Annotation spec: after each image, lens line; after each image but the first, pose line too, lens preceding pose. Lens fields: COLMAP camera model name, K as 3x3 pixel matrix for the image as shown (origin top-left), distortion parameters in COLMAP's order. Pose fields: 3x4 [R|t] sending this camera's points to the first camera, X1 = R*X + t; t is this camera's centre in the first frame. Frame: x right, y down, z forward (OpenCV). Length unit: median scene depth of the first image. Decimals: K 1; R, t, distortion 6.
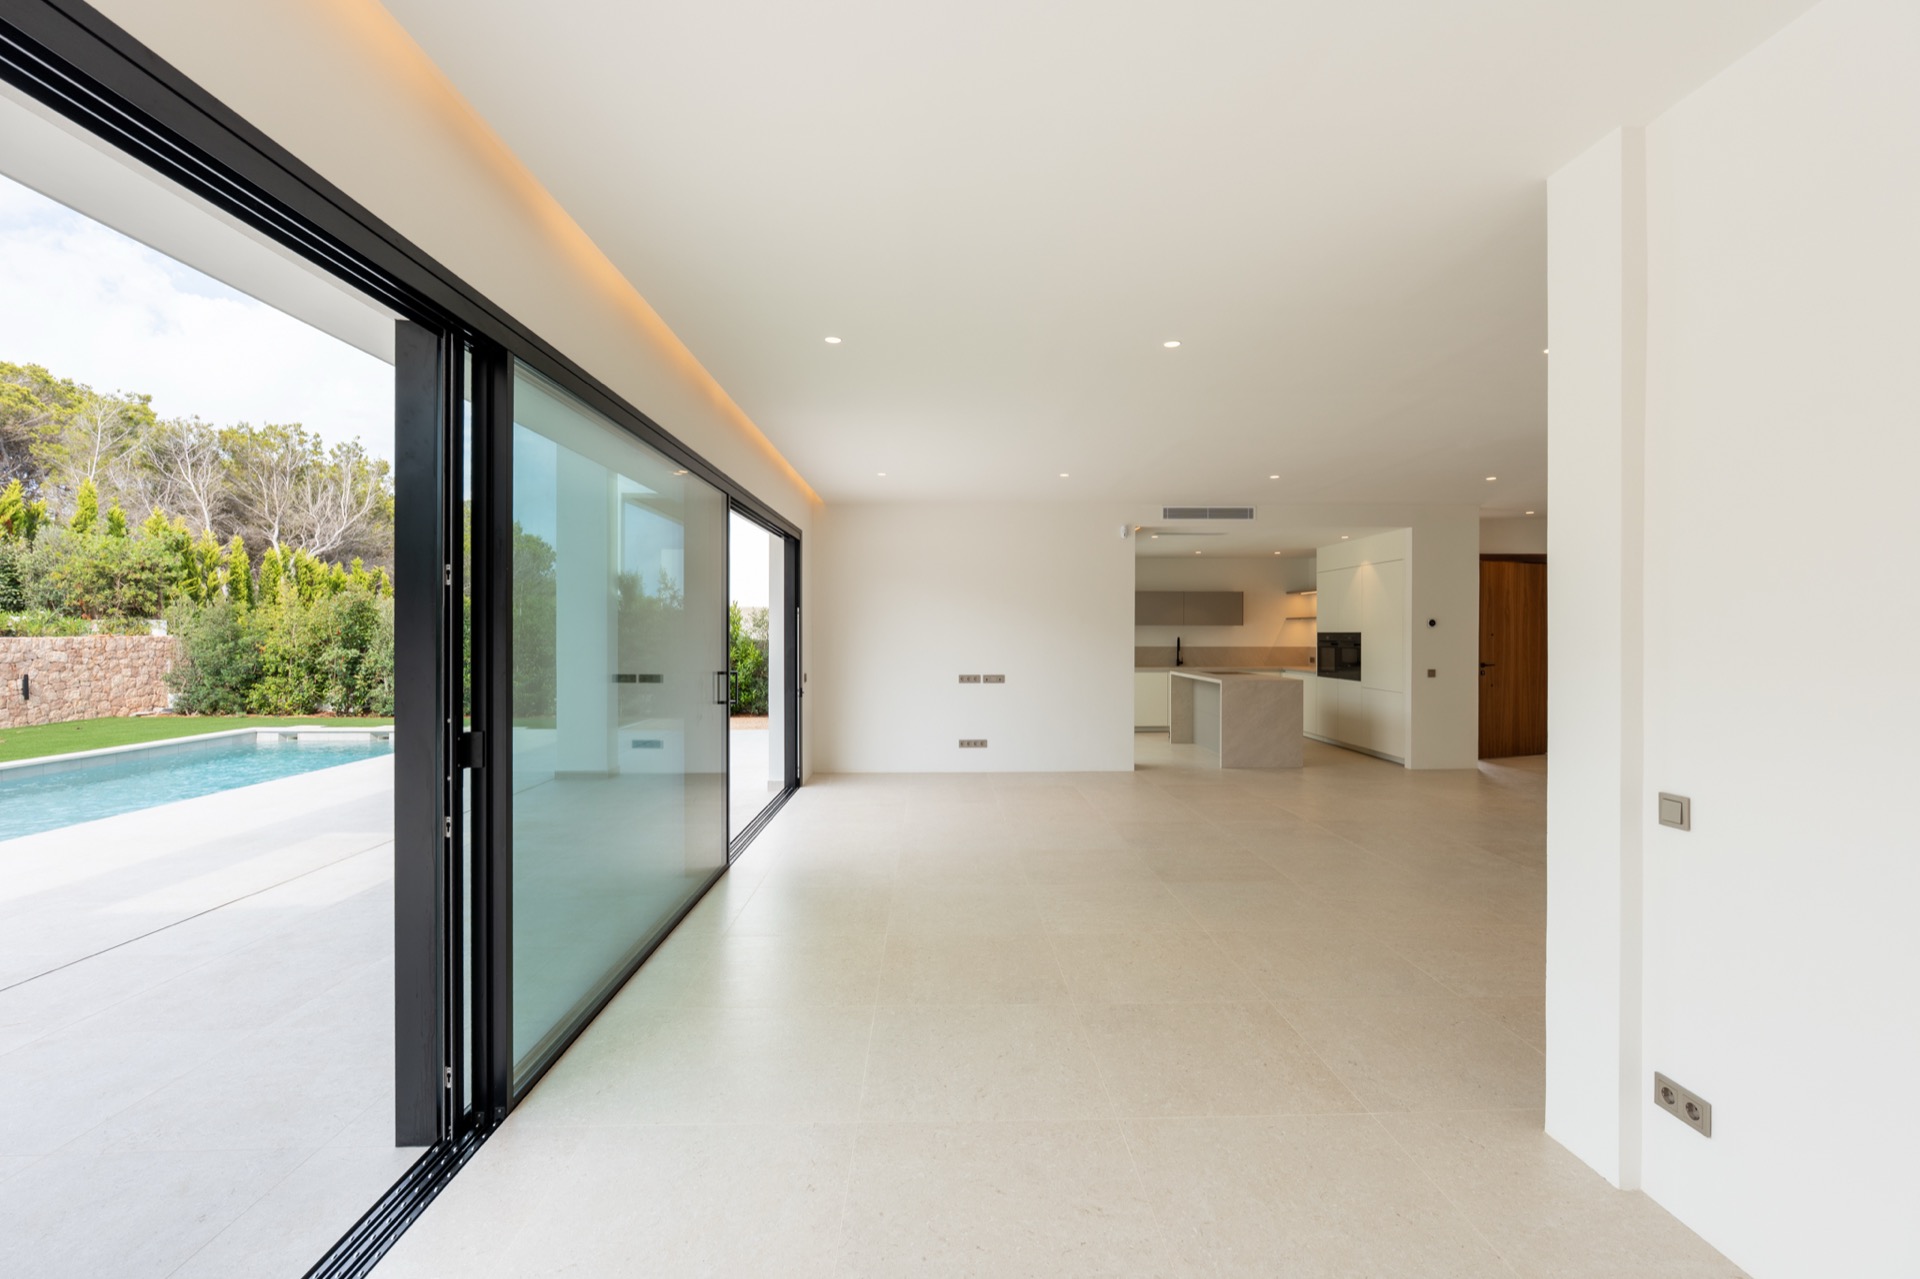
lens RADIAL K [[856.6, 0, 970.0], [0, 856.6, 640.9], [0, 0, 1]] dist [-0.003777, -0.000188]
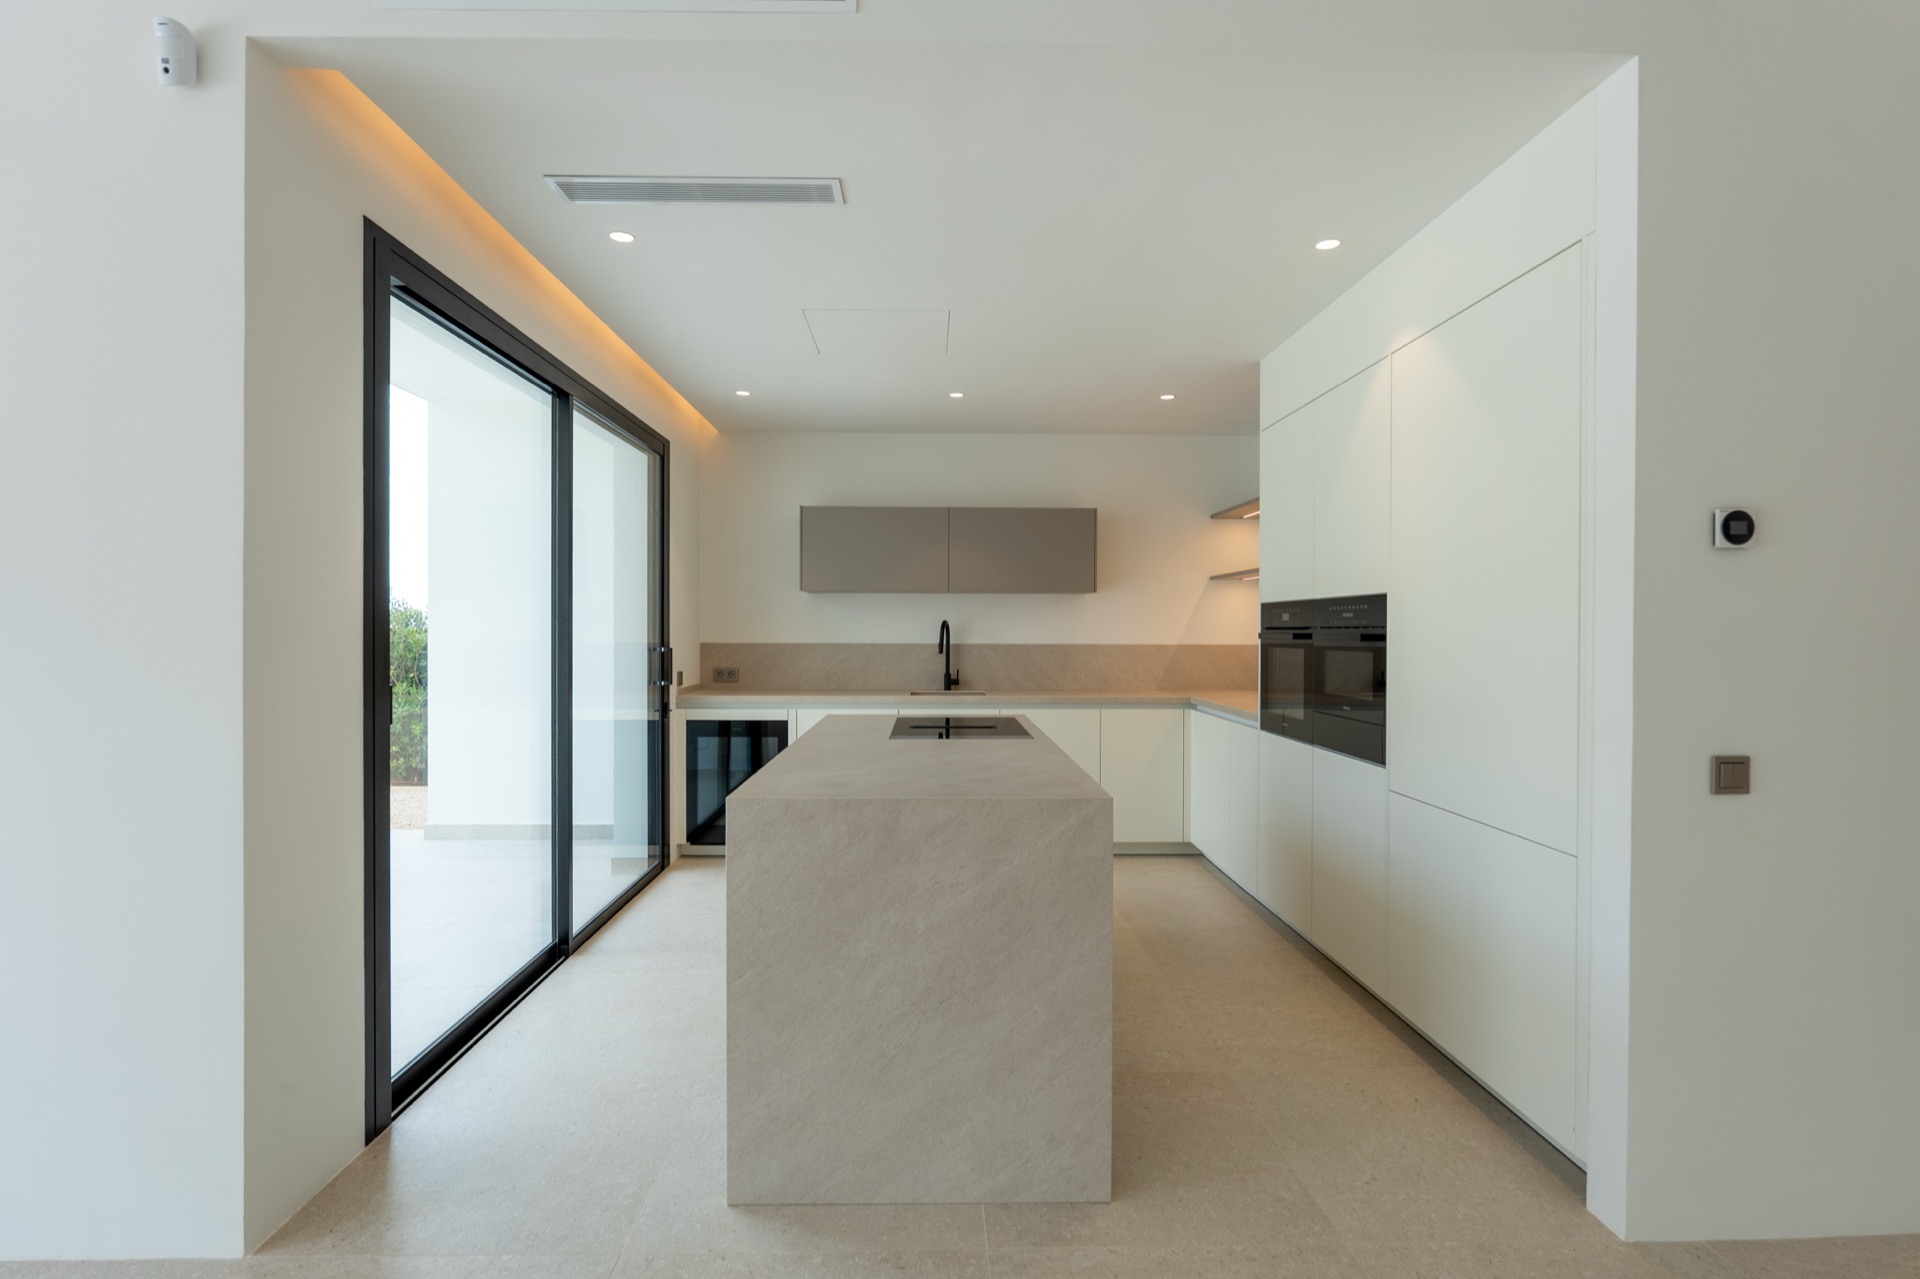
lens RADIAL K [[905.8, 0, 951.5], [0, 905.8, 637.1], [0, 0, 1]] dist [-0.003835, 0.001996]
pose [[0.999887, -0.001932, -0.014890, 0.285541], [0.001939, 0.999998, 0.000455, 0.003507], [0.014889, -0.000484, 0.999889, 0.629608]]
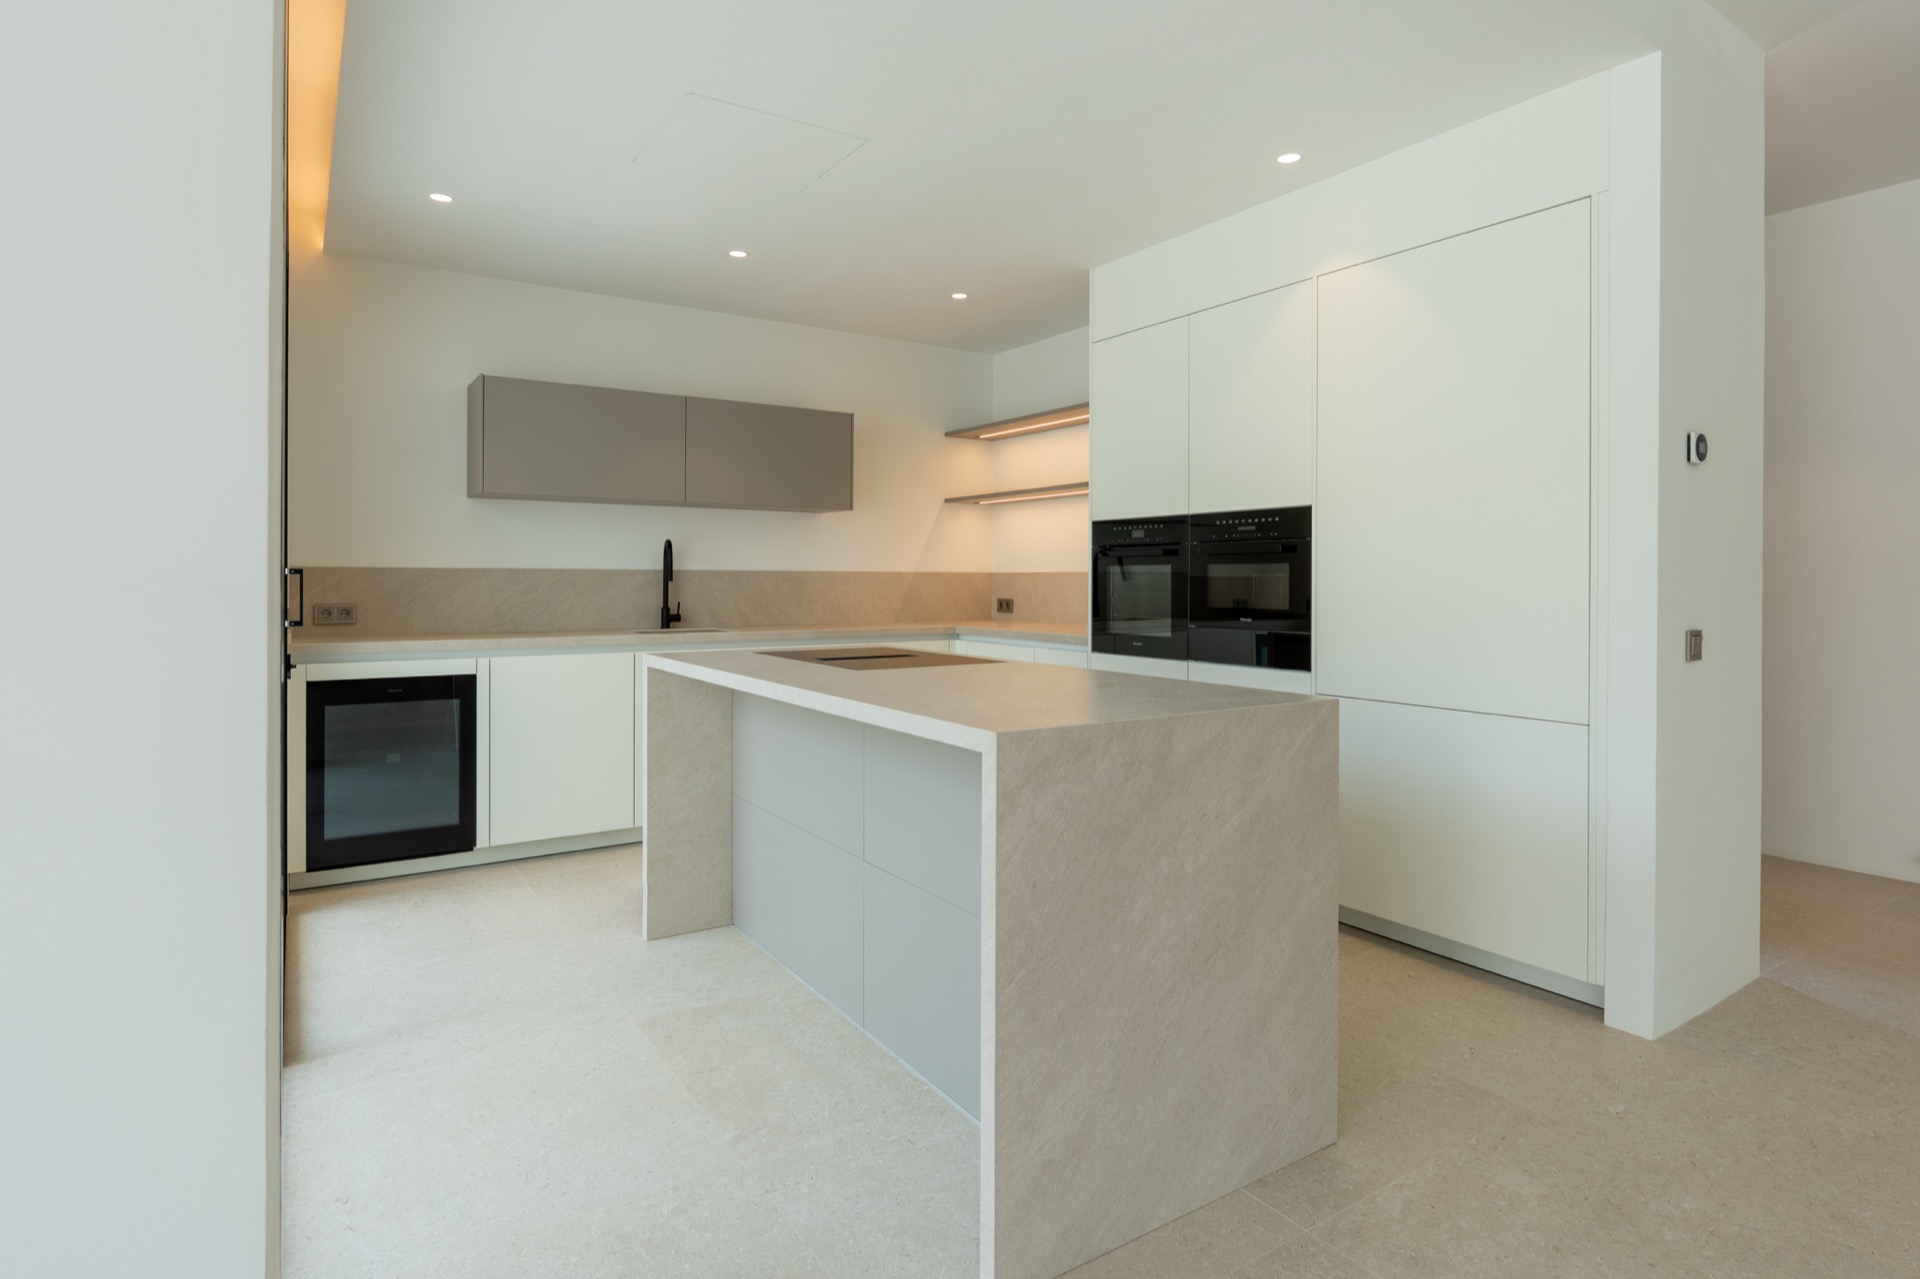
lens RADIAL K [[997.1, 0, 961.8], [0, 997.1, 581.6], [0, 0, 1]] dist [-0.000849, -0.001139]
pose [[0.855013, -0.004025, 0.518592, 0.159482], [0.005924, 0.999980, -0.002006, 0.014379], [-0.518573, 0.004787, 0.855020, 0.691286]]
